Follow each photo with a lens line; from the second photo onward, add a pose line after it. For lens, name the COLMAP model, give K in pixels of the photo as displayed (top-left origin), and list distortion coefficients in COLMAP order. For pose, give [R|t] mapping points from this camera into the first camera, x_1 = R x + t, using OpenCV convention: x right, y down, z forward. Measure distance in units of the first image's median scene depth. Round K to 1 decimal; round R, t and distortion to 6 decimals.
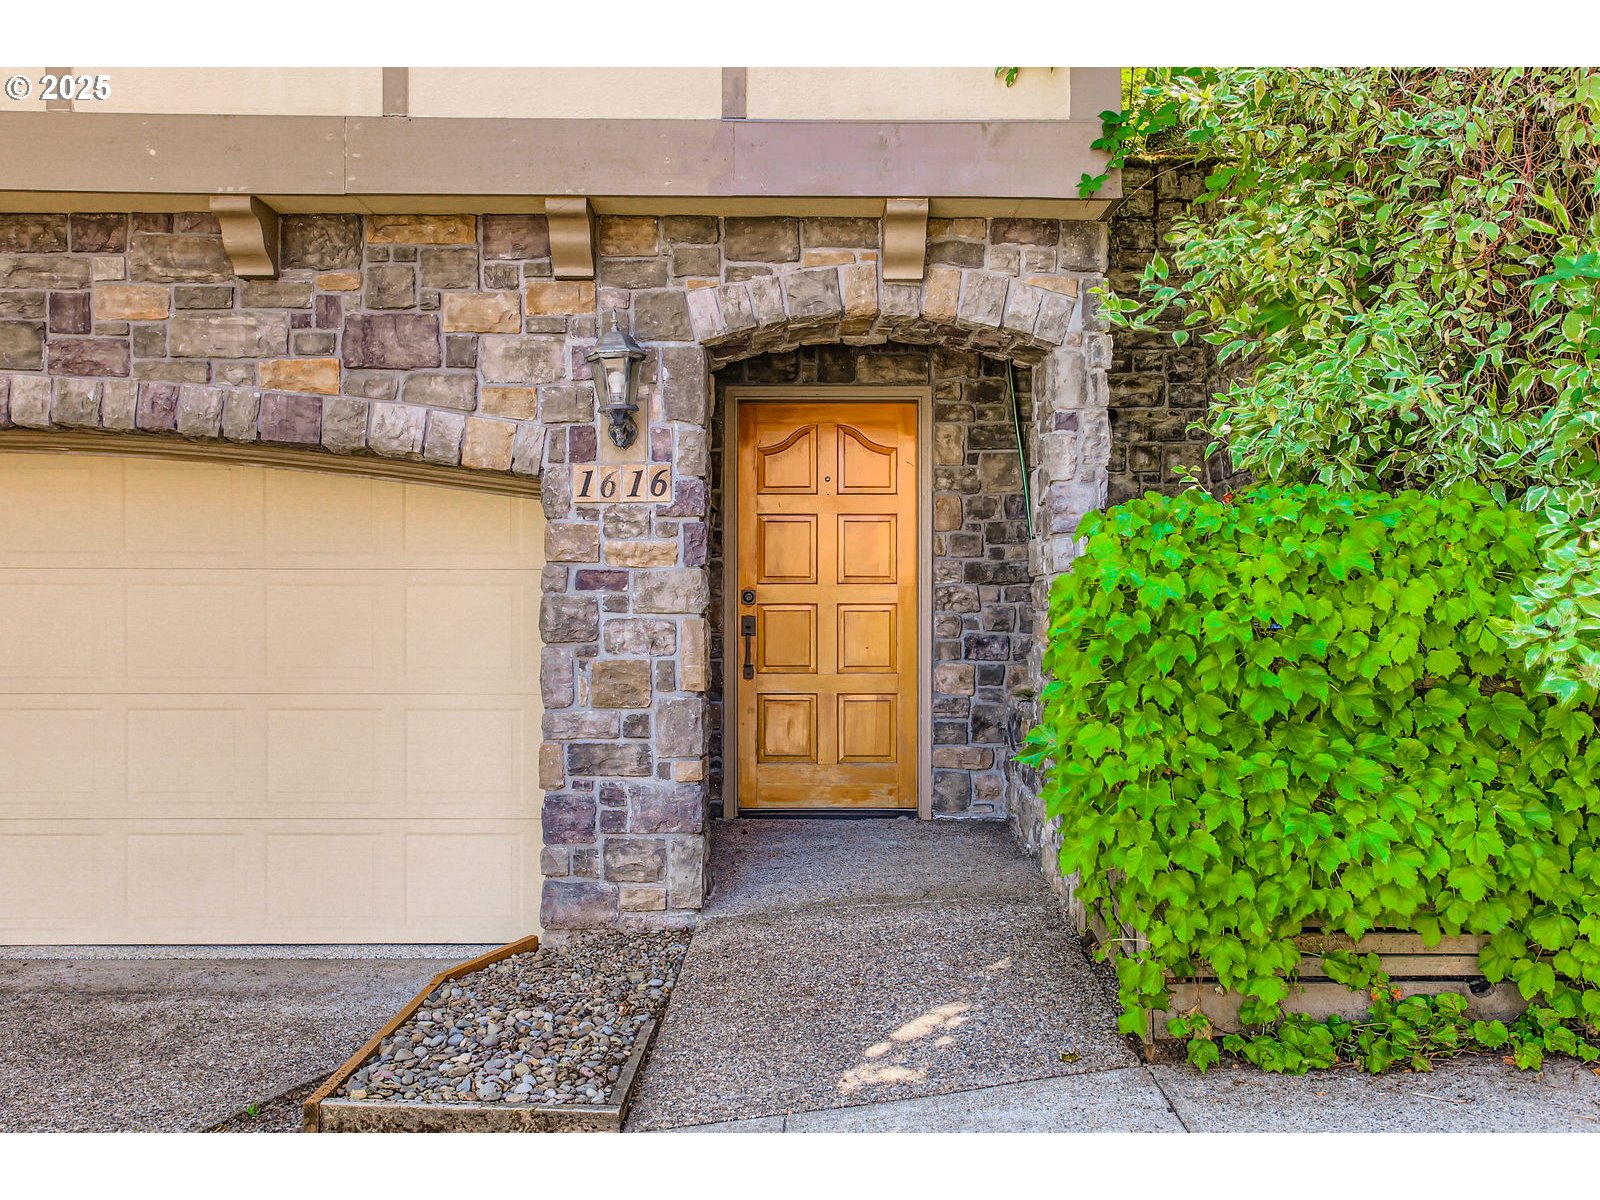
lens RADIAL K [[1159.1, 0, 801.2], [0, 1159.1, 599.5], [0, 0, 1]] dist [-0.000518, 0.018499]
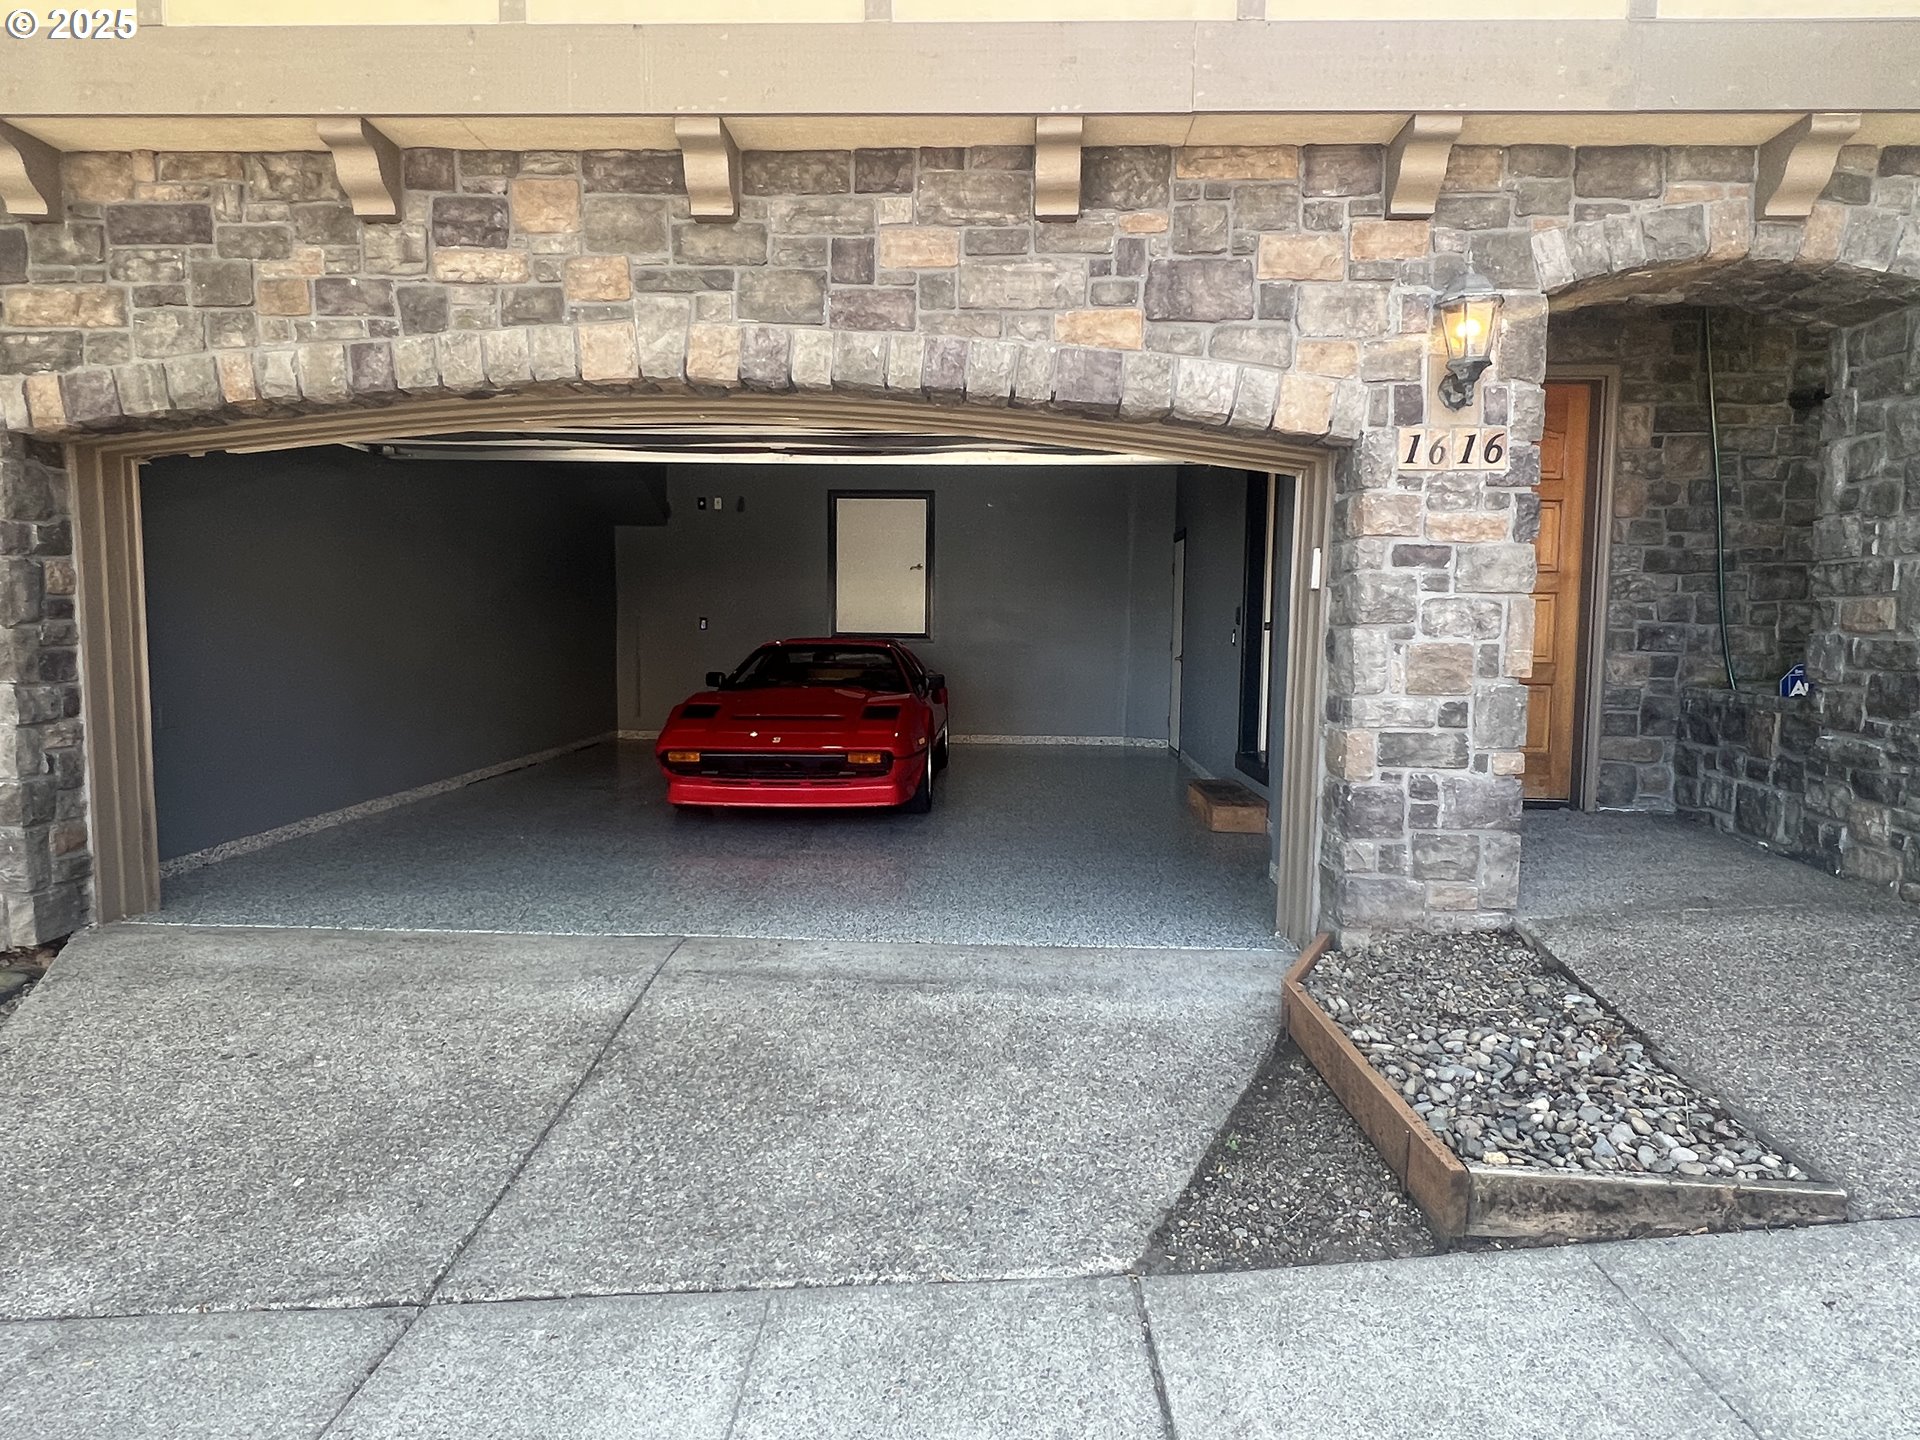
lens RADIAL K [[940.4, 0, 953.3], [0, 940.4, 673.0], [0, 0, 1]] dist [-0.007916, 0.001415]
pose [[0.999013, 0.011876, -0.042804, -0.511100], [-0.008940, 0.997635, 0.068149, 0.028371], [0.043512, -0.067699, 0.996757, 0.237925]]
